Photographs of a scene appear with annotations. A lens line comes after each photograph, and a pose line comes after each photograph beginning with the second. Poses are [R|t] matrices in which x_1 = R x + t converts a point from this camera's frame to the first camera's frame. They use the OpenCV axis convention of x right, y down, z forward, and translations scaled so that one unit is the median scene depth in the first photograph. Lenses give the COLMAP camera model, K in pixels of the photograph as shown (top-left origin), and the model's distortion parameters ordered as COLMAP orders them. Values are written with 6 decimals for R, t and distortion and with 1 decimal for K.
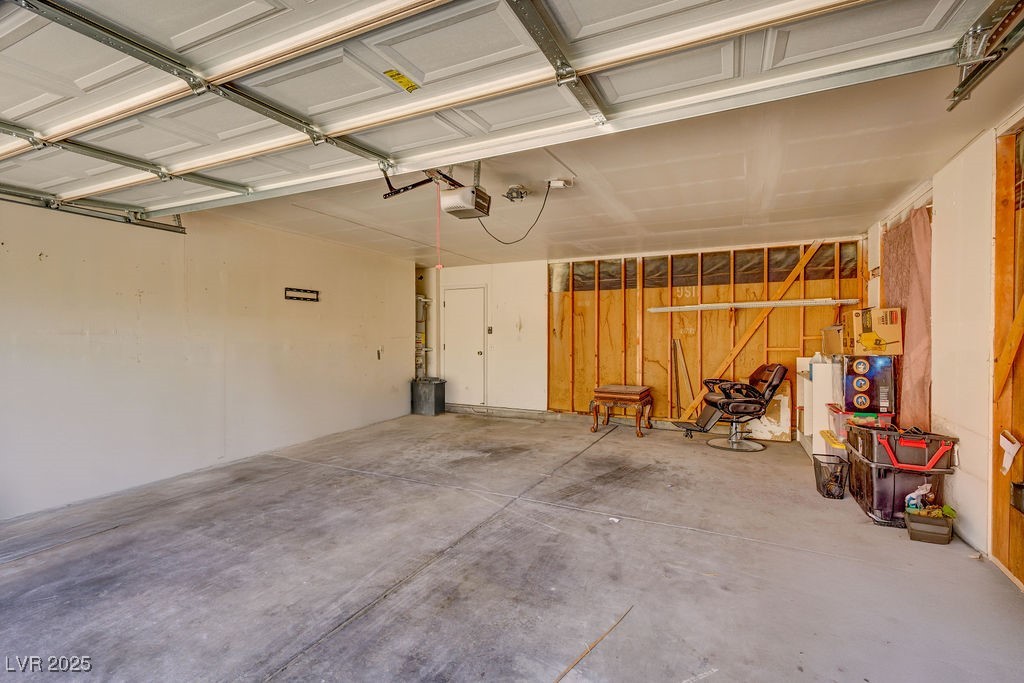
lens RADIAL K [[481.9, 0, 510.3], [0, 481.9, 341.6], [0, 0, 1]] dist [0.000006, 0.000423]
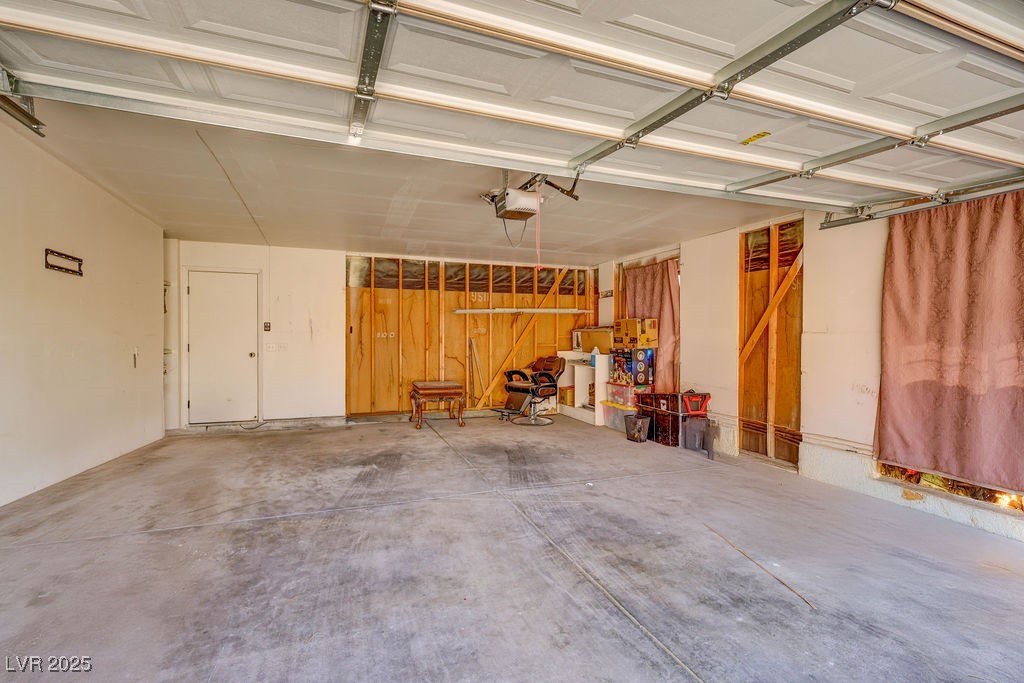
lens RADIAL K [[481.9, 0, 510.3], [0, 481.9, 341.6], [0, 0, 1]] dist [0.000006, 0.000423]
pose [[0.670312, -0.005602, 0.742058, -0.643156], [0.001888, 0.999981, 0.005844, -0.003453], [-0.742077, -0.002516, 0.670310, 0.246490]]
